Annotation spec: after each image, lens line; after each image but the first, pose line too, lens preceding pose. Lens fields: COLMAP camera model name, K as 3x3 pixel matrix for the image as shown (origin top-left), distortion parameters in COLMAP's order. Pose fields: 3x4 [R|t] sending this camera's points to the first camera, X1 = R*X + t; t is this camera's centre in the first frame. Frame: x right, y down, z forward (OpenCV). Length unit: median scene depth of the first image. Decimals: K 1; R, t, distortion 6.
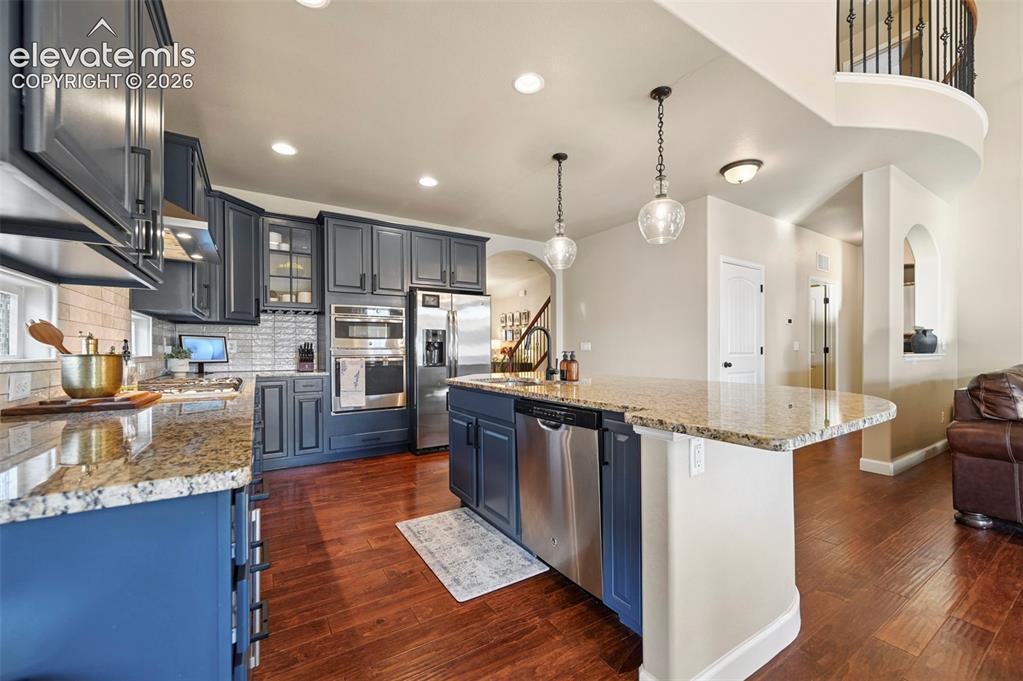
lens RADIAL K [[408.6, 0, 517.3], [0, 408.6, 348.0], [0, 0, 1]] dist [-0.000522, -0.000015]
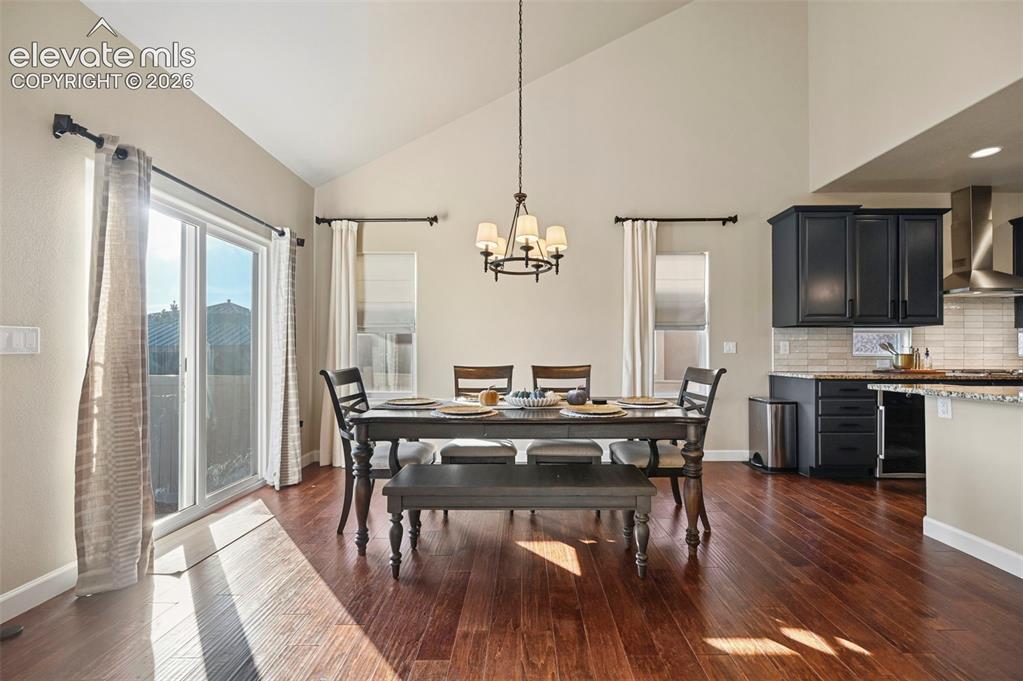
lens RADIAL K [[408.6, 0, 520.7], [0, 408.6, 350.3], [0, 0, 1]] dist [-0.000522, -0.000015]
pose [[-0.538717, -0.006154, -0.842464, 1.266068], [0.005690, 0.999924, -0.010942, 0.003825], [0.842468, -0.010688, -0.538641, 0.152451]]
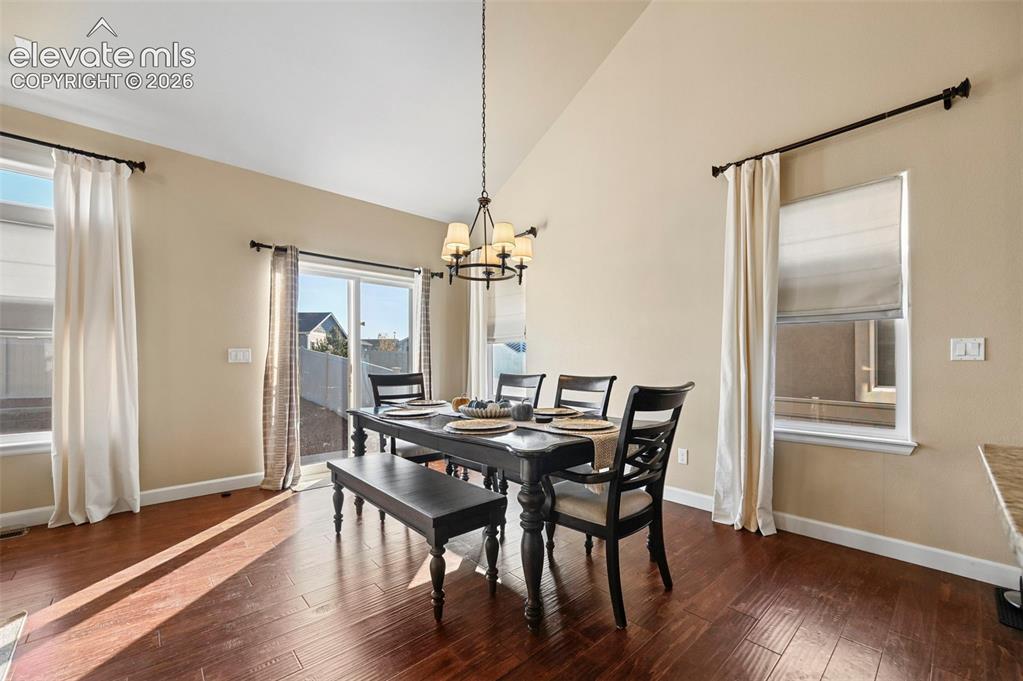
lens RADIAL K [[408.6, 0, 514.8], [0, 408.6, 360.0], [0, 0, 1]] dist [-0.000522, -0.000015]
pose [[-0.984707, 0.003827, -0.174176, 0.598659], [0.004827, 0.999974, -0.005318, 0.001770], [0.174151, -0.006077, -0.984700, 0.545669]]
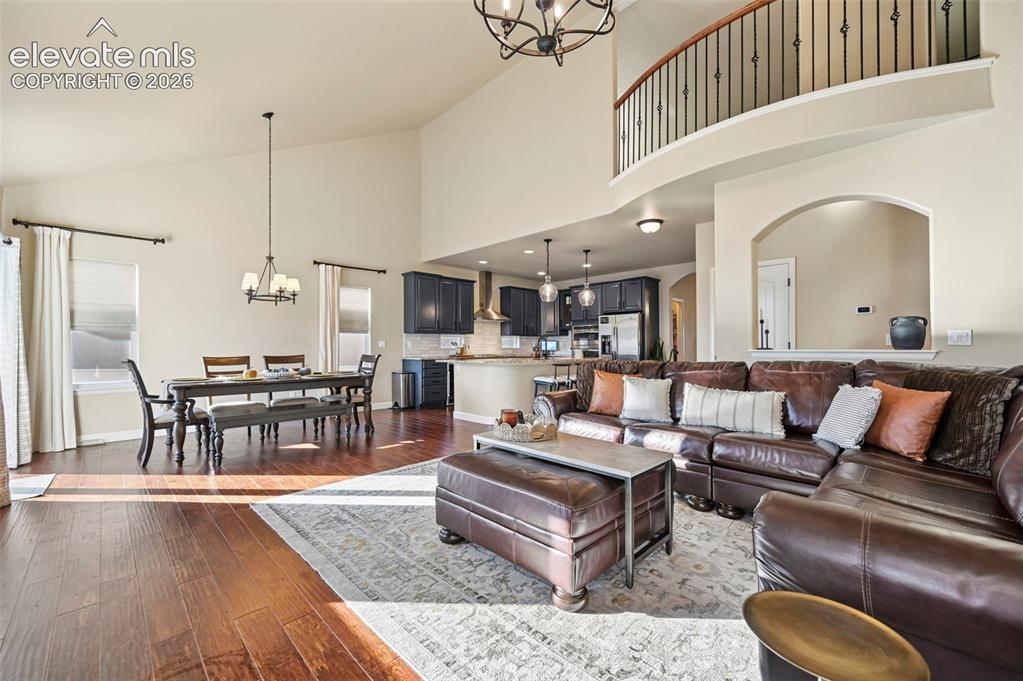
lens RADIAL K [[408.6, 0, 518.4], [0, 408.6, 345.2], [0, 0, 1]] dist [-0.000522, -0.000015]
pose [[0.228432, -0.002843, -0.973556, 2.248861], [0.009347, 0.999956, -0.000727, -0.000144], [0.973515, -0.008933, 0.228448, 0.236264]]
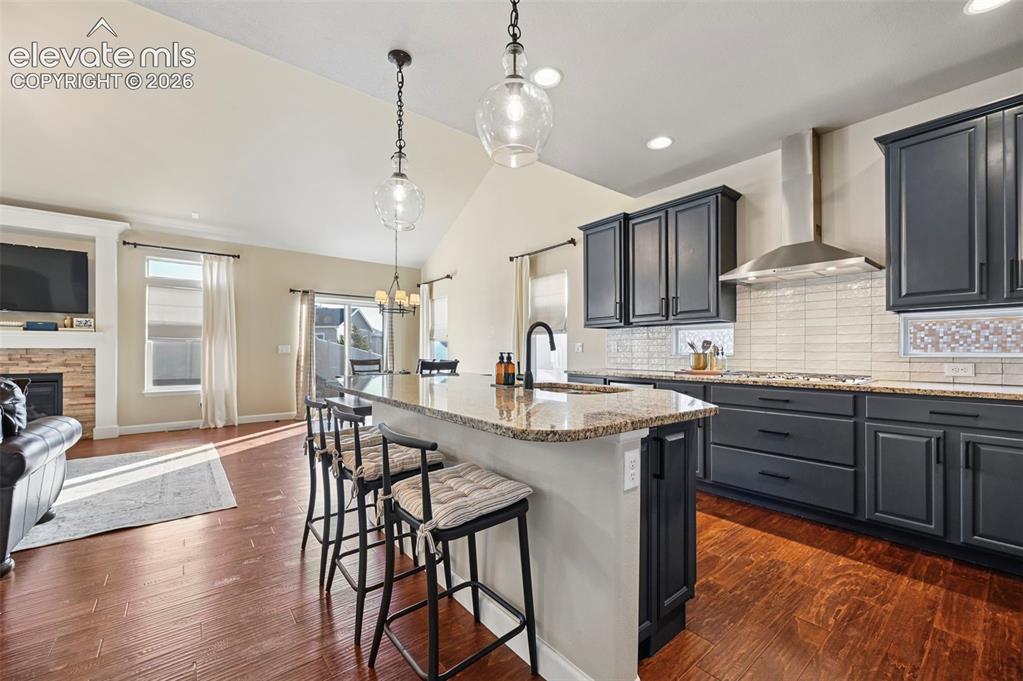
lens RADIAL K [[408.6, 0, 519.4], [0, 408.6, 352.5], [0, 0, 1]] dist [-0.000522, -0.000015]
pose [[-0.992886, 0.002156, -0.119048, 0.170642], [0.002680, 0.999987, -0.004241, 0.010413], [0.119038, -0.004529, -0.992879, 1.600743]]
